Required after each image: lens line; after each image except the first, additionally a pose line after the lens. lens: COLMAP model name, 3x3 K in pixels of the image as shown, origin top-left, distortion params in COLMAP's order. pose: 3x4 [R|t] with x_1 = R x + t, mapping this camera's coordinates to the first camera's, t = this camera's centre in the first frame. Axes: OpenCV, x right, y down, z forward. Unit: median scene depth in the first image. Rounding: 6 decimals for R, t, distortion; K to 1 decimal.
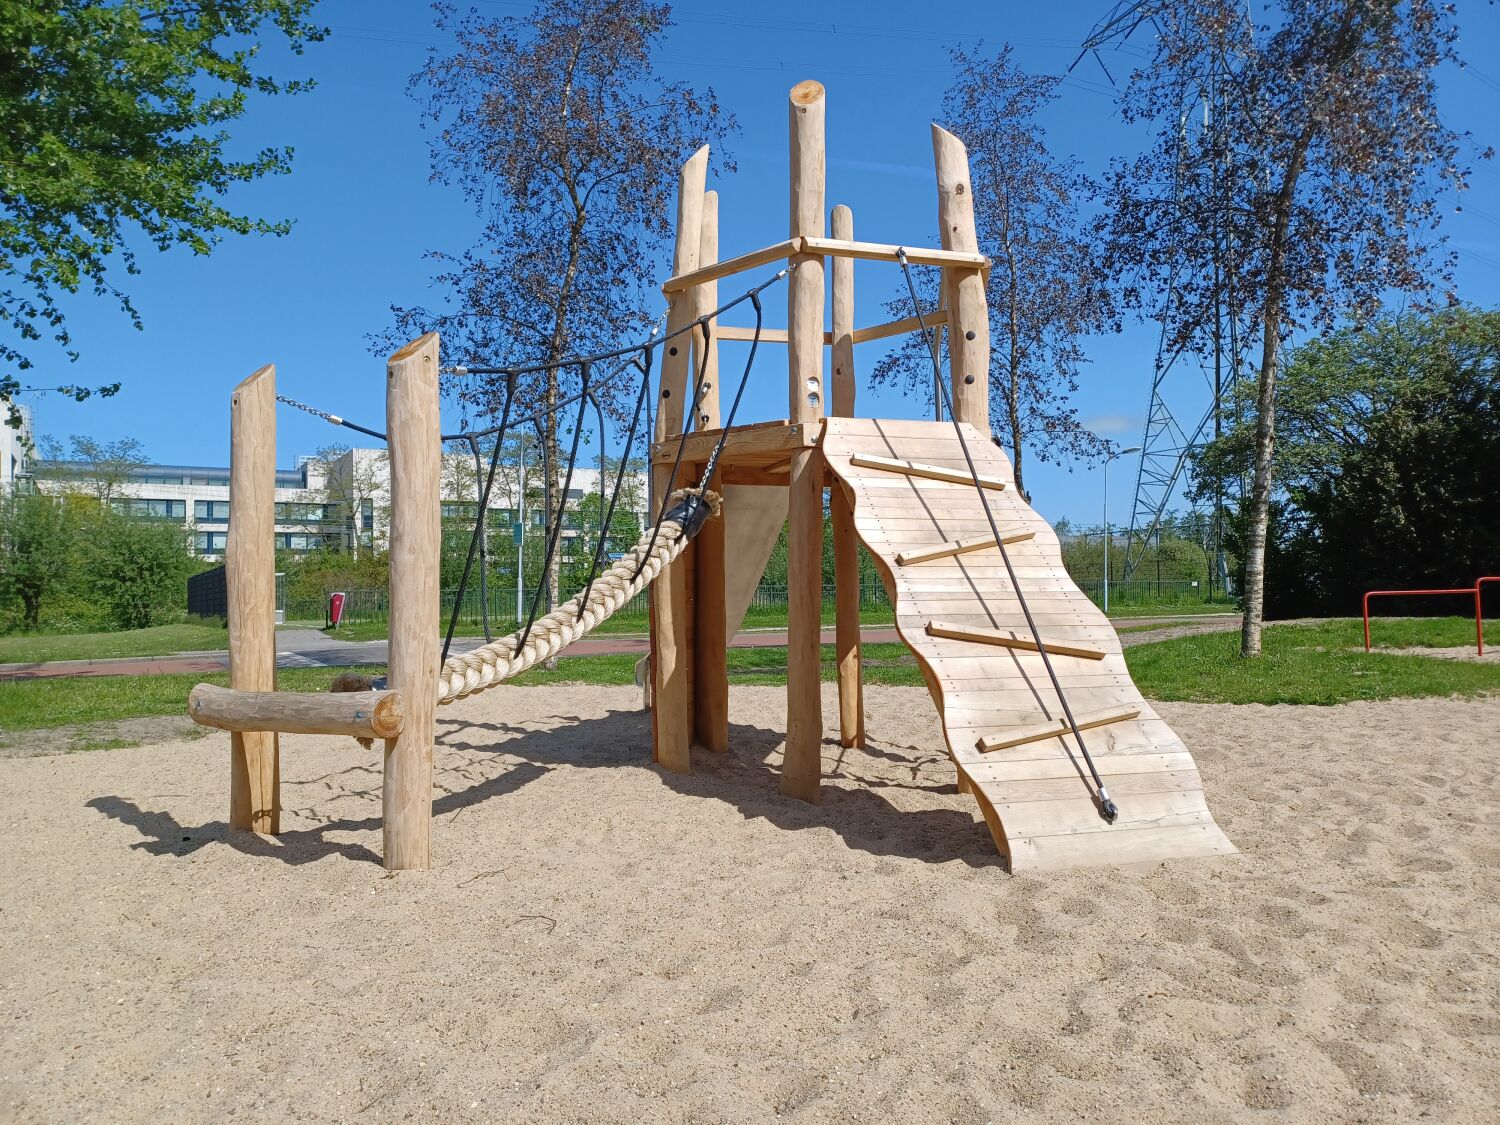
lens RADIAL K [[1087.9, 0, 748.6], [0, 1087.9, 572.4], [0, 0, 1]] dist [0.036501, -0.006761]
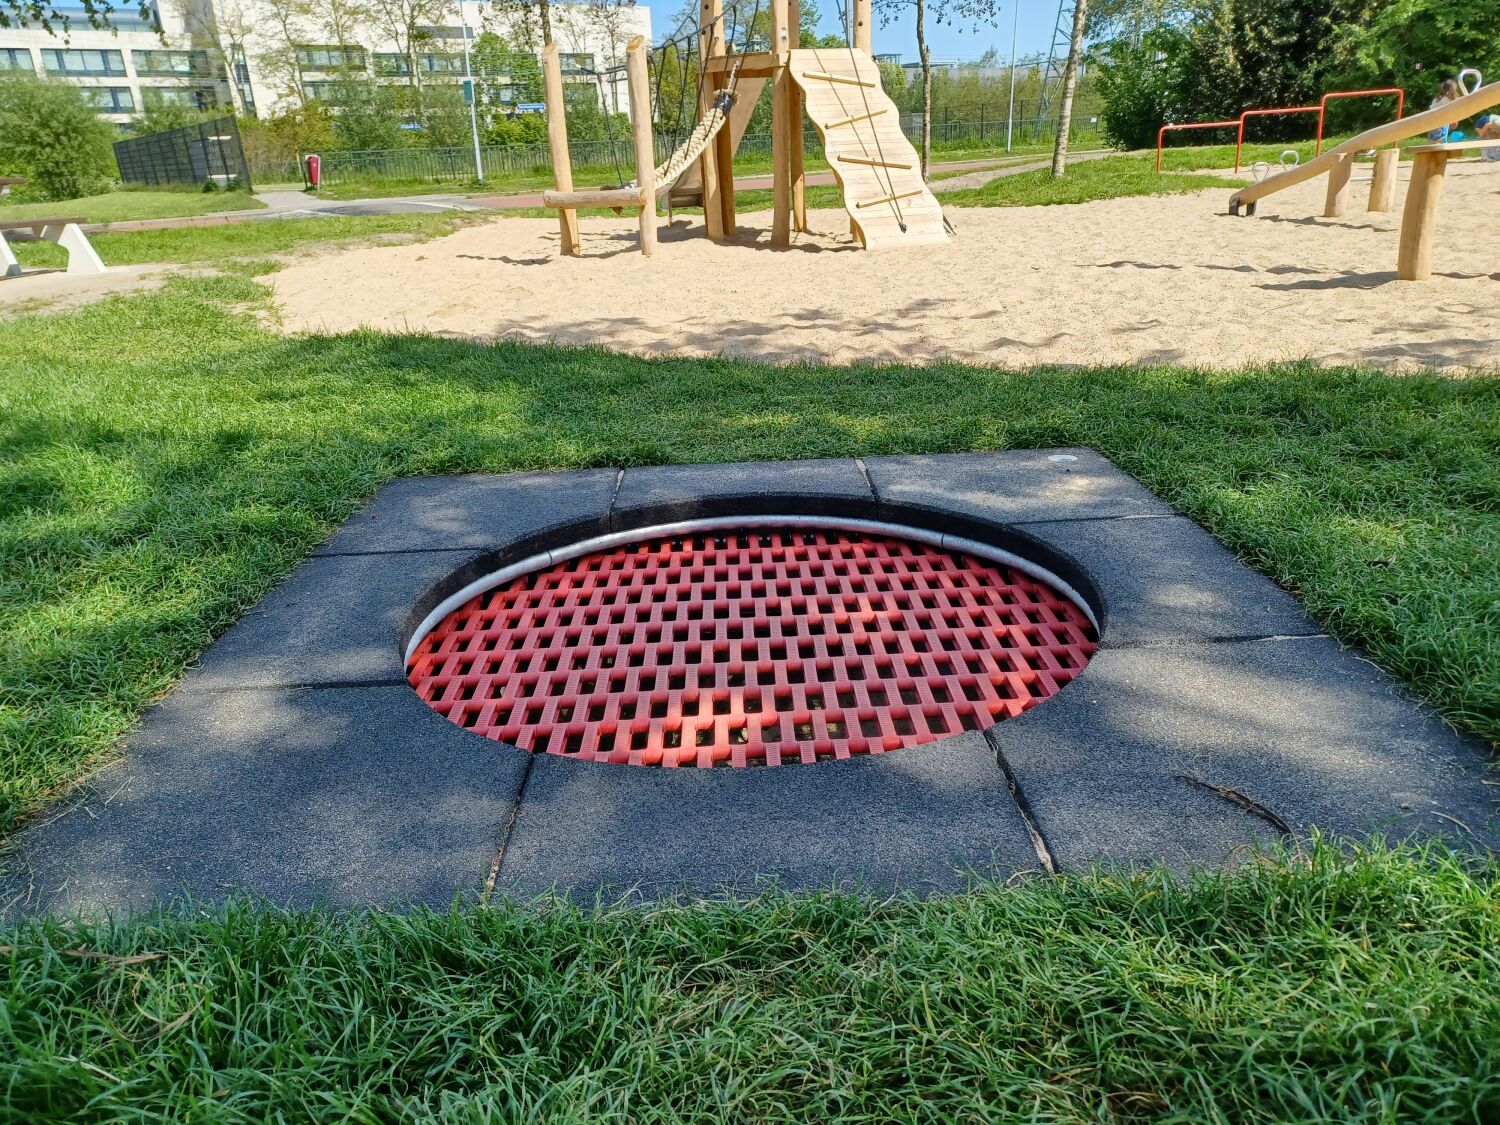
lens RADIAL K [[1087.6, 0, 745.1], [0, 1087.6, 565.0], [0, 0, 1]] dist [0.038350, -0.005298]
pose [[0.996677, -0.055128, 0.059959, -0.179919], [0.028496, 0.925625, 0.377368, -0.025112], [-0.076303, -0.374405, 0.924120, -1.189625]]
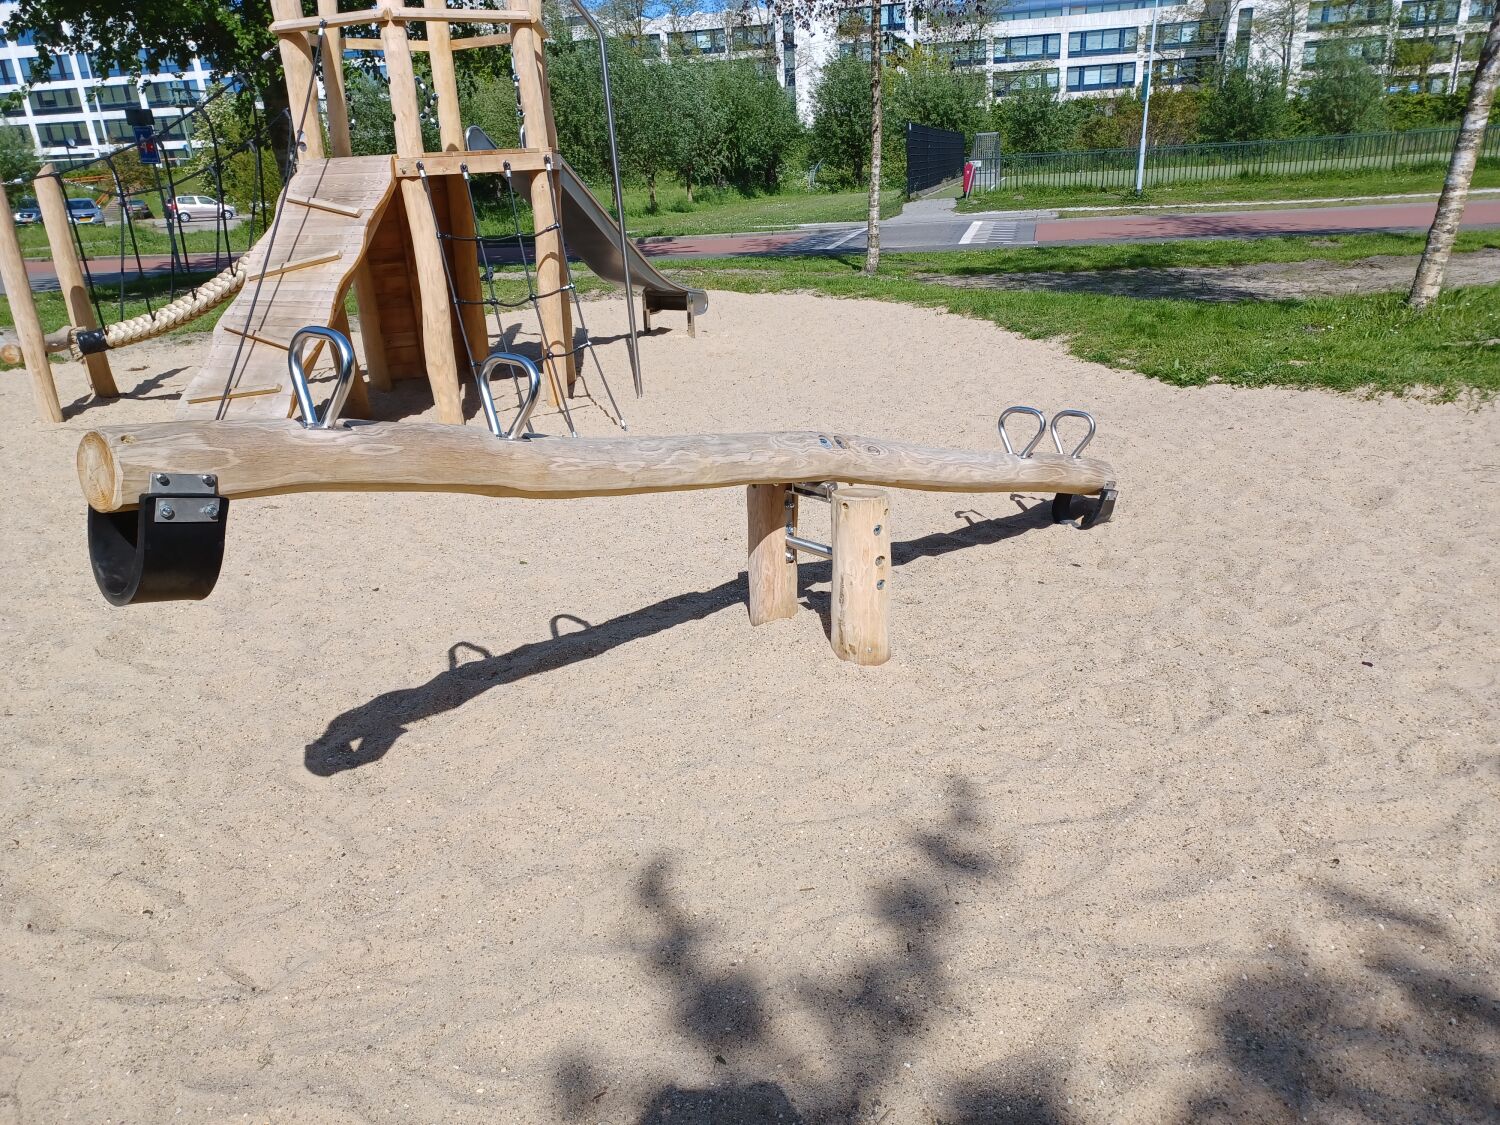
lens RADIAL K [[1101.6, 0, 750.0], [0, 1101.6, 562.5], [0, 0, 1]] dist [0.026879, 0.017078]
pose [[0.715588, 0.220735, -0.662729, 1.484708], [0.053389, 0.928700, 0.366969, -0.146407], [0.696479, -0.297981, 0.652782, 0.276224]]
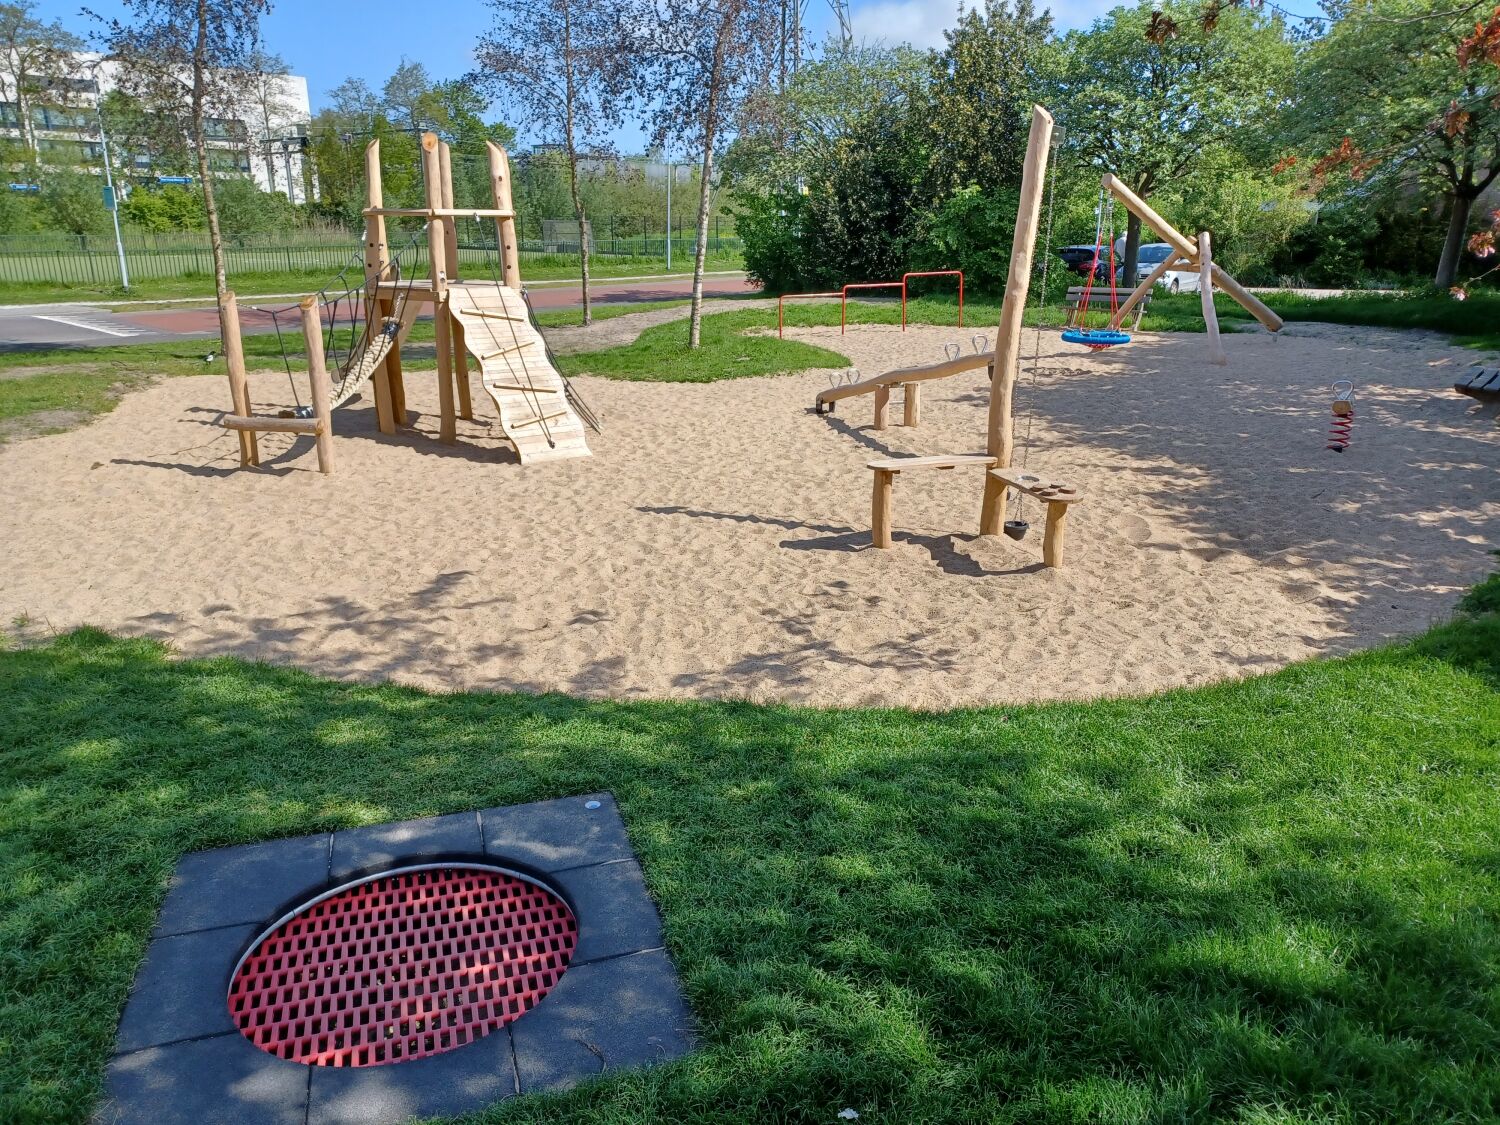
lens RADIAL K [[1087.9, 0, 748.6], [0, 1087.9, 572.4], [0, 0, 1]] dist [0.036501, -0.006761]
pose [[0.936957, -0.089807, 0.337706, -0.171519], [-0.027076, 0.944849, 0.326386, -0.338317], [-0.348393, -0.314953, 0.882851, -1.486631]]
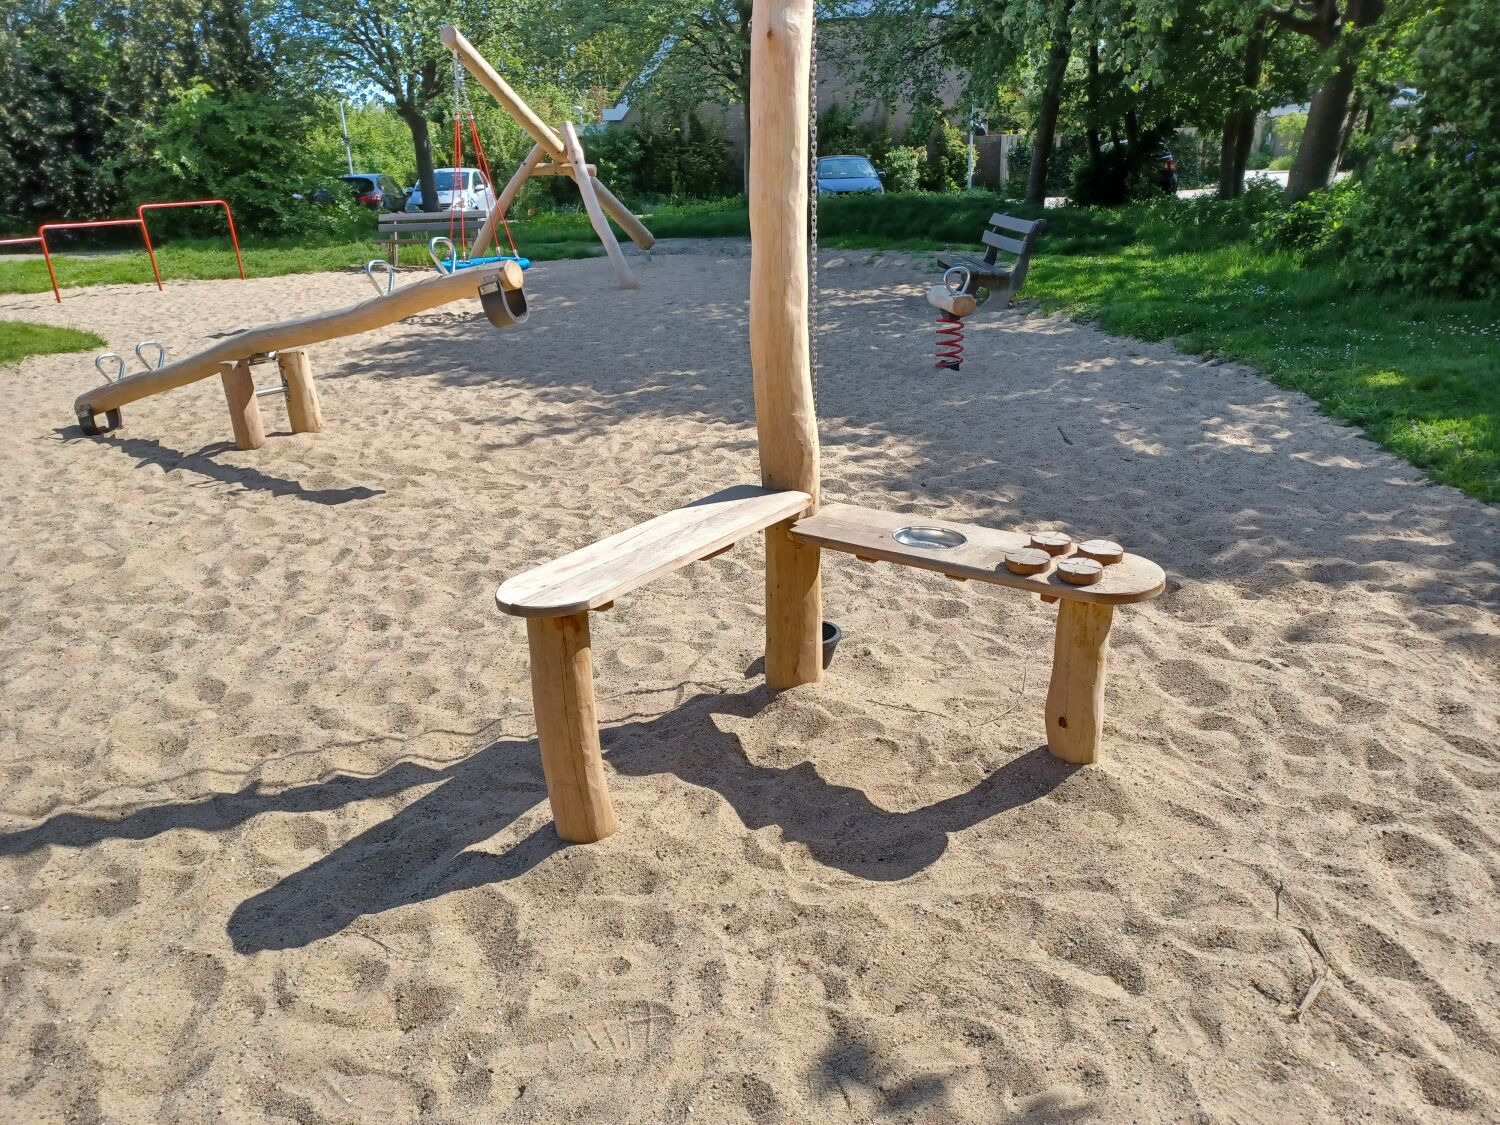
lens RADIAL K [[1087.9, 0, 748.6], [0, 1087.9, 572.4], [0, 0, 1]] dist [0.036501, -0.006761]
pose [[0.524272, -0.299326, 0.797209, 0.220660], [0.002480, 0.936718, 0.350076, -0.152433], [-0.851547, -0.181558, 0.491837, -0.429335]]
